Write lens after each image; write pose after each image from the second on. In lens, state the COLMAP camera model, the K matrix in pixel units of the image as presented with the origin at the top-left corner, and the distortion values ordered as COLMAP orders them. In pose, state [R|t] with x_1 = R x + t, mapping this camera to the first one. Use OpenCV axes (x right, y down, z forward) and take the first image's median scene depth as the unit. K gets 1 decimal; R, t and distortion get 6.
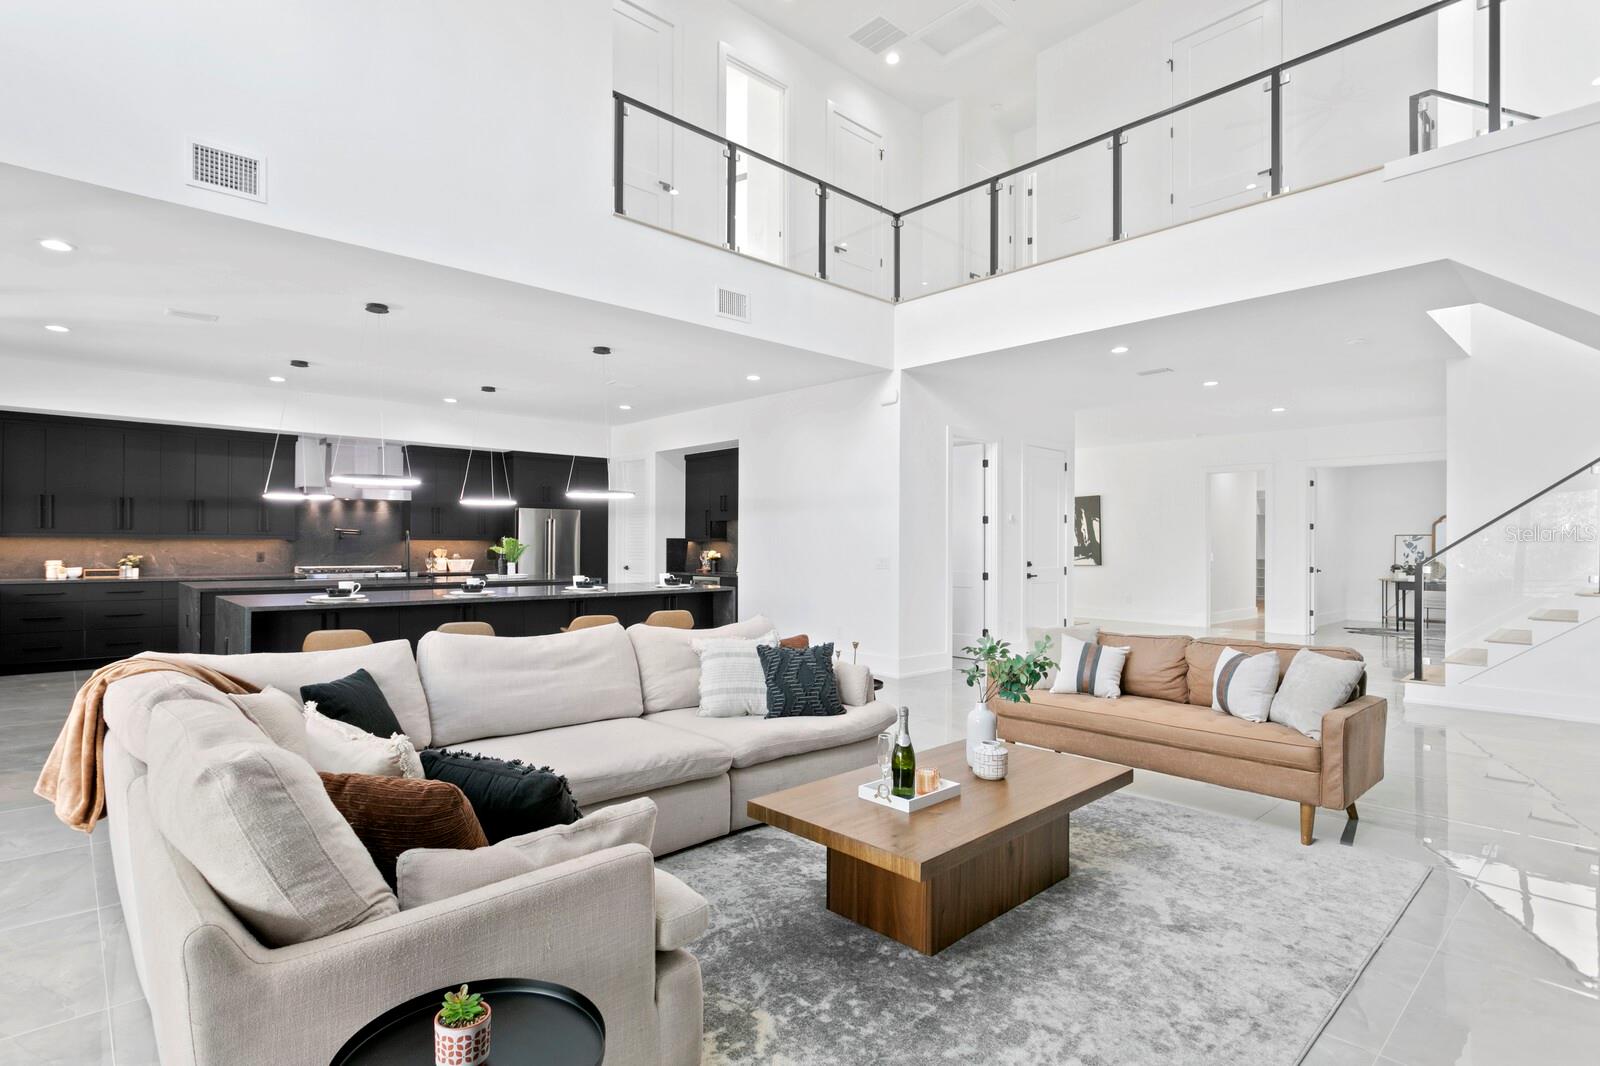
lens RADIAL K [[800.6, 0, 784.3], [0, 800.6, 538.5], [0, 0, 1]] dist [-0.002106, 0.001051]
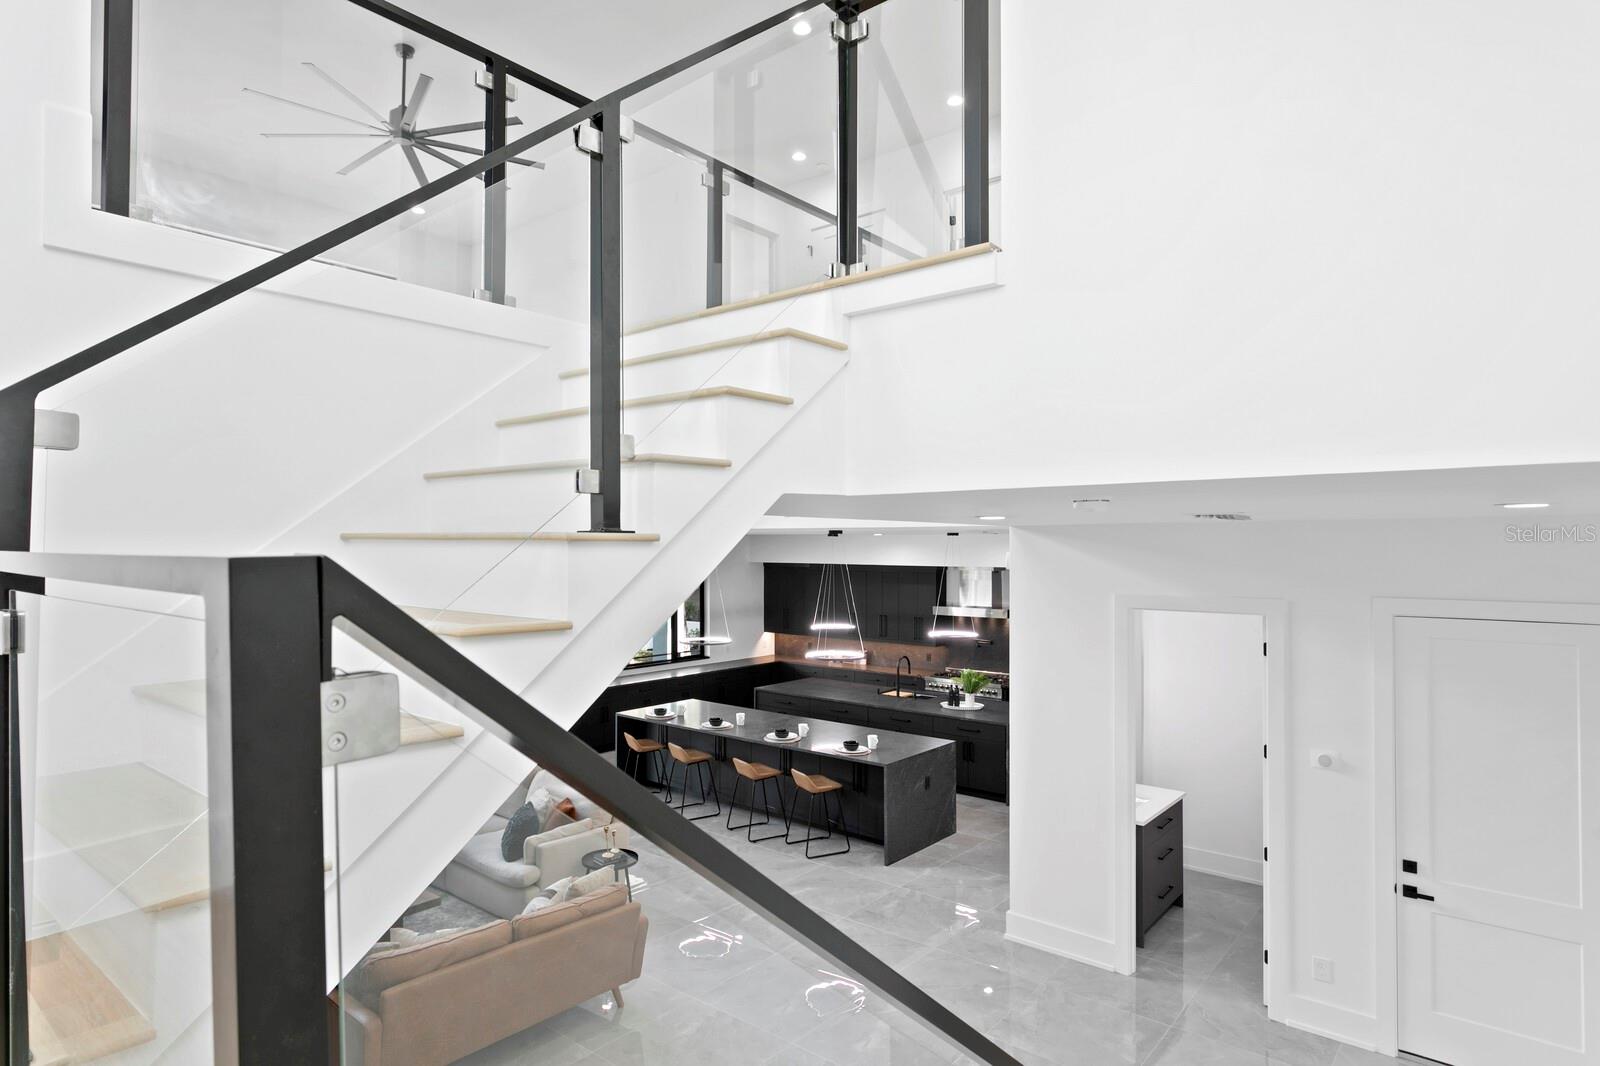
lens RADIAL K [[891.4, 0, 776.2], [0, 891.4, 527.9], [0, 0, 1]] dist [-0.003106, -0.002303]
pose [[0.112867, -0.030891, -0.993130, 0.799969], [-0.001230, 0.999511, -0.031230, -0.148420], [0.993609, 0.004746, 0.112774, 0.605647]]
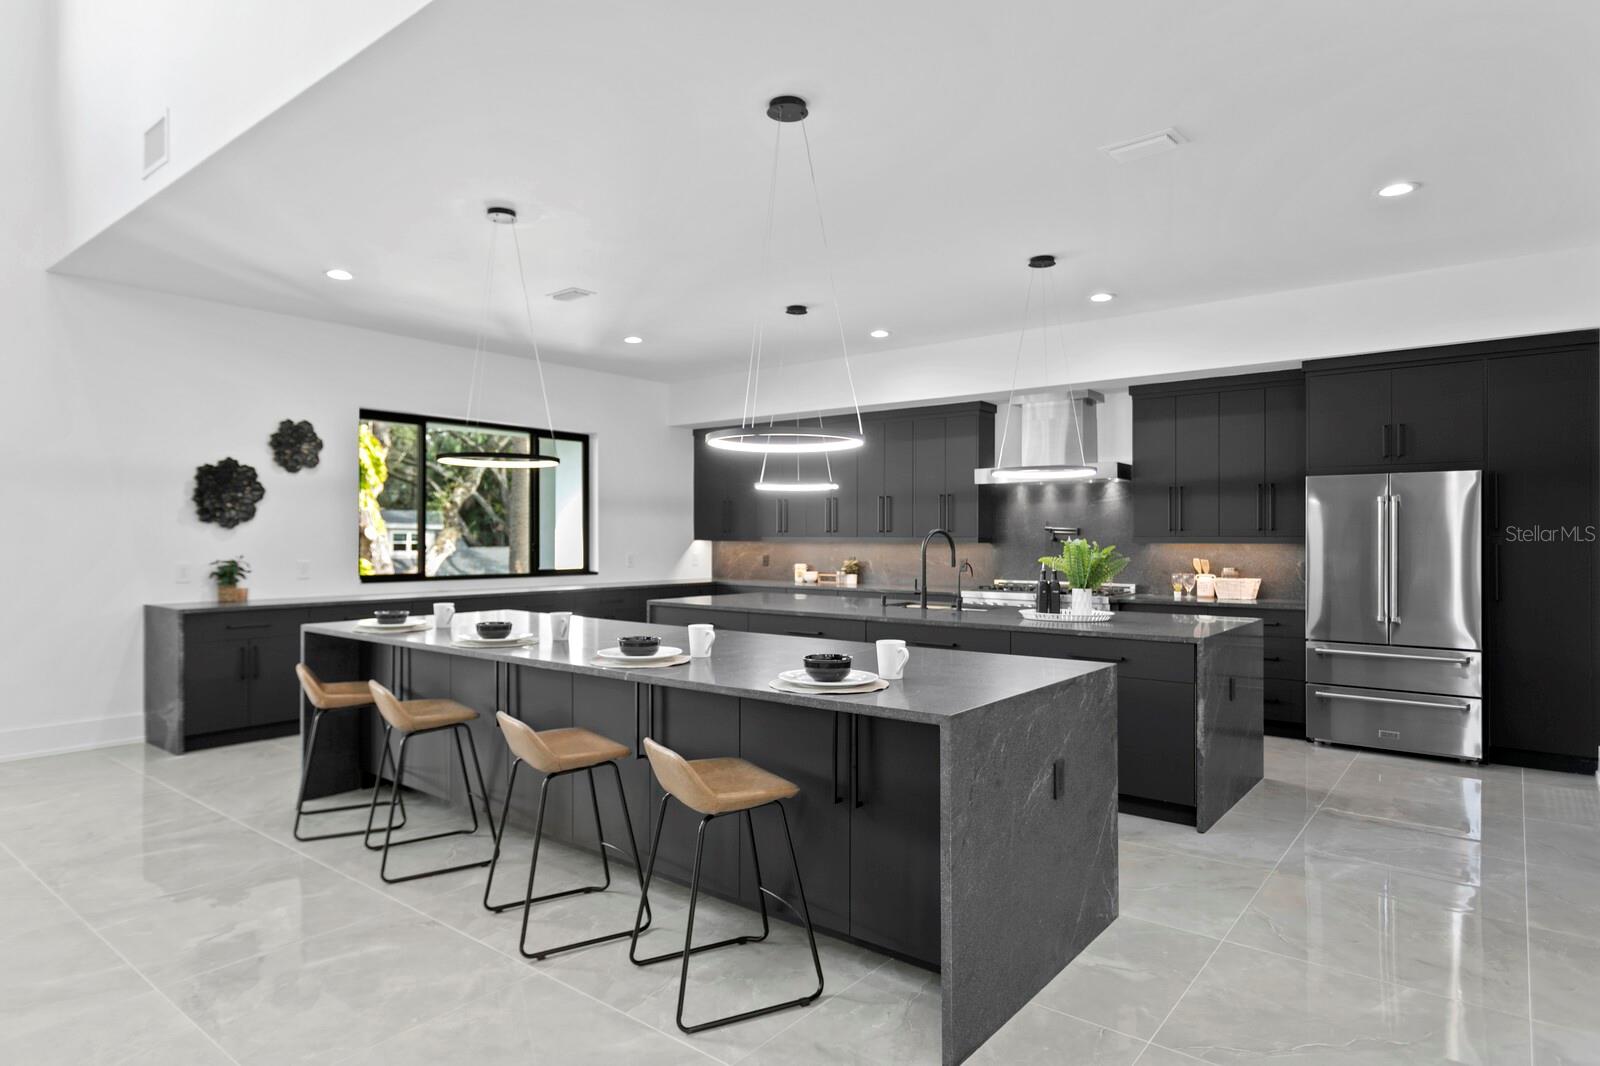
lens RADIAL K [[891.4, 0, 776.2], [0, 891.4, 527.9], [0, 0, 1]] dist [-0.003106, -0.002303]
pose [[0.131015, -0.027218, -0.991007, 0.175066], [-0.002186, 0.999613, -0.027743, 0.011505], [0.991378, 0.005801, 0.130905, 0.732678]]
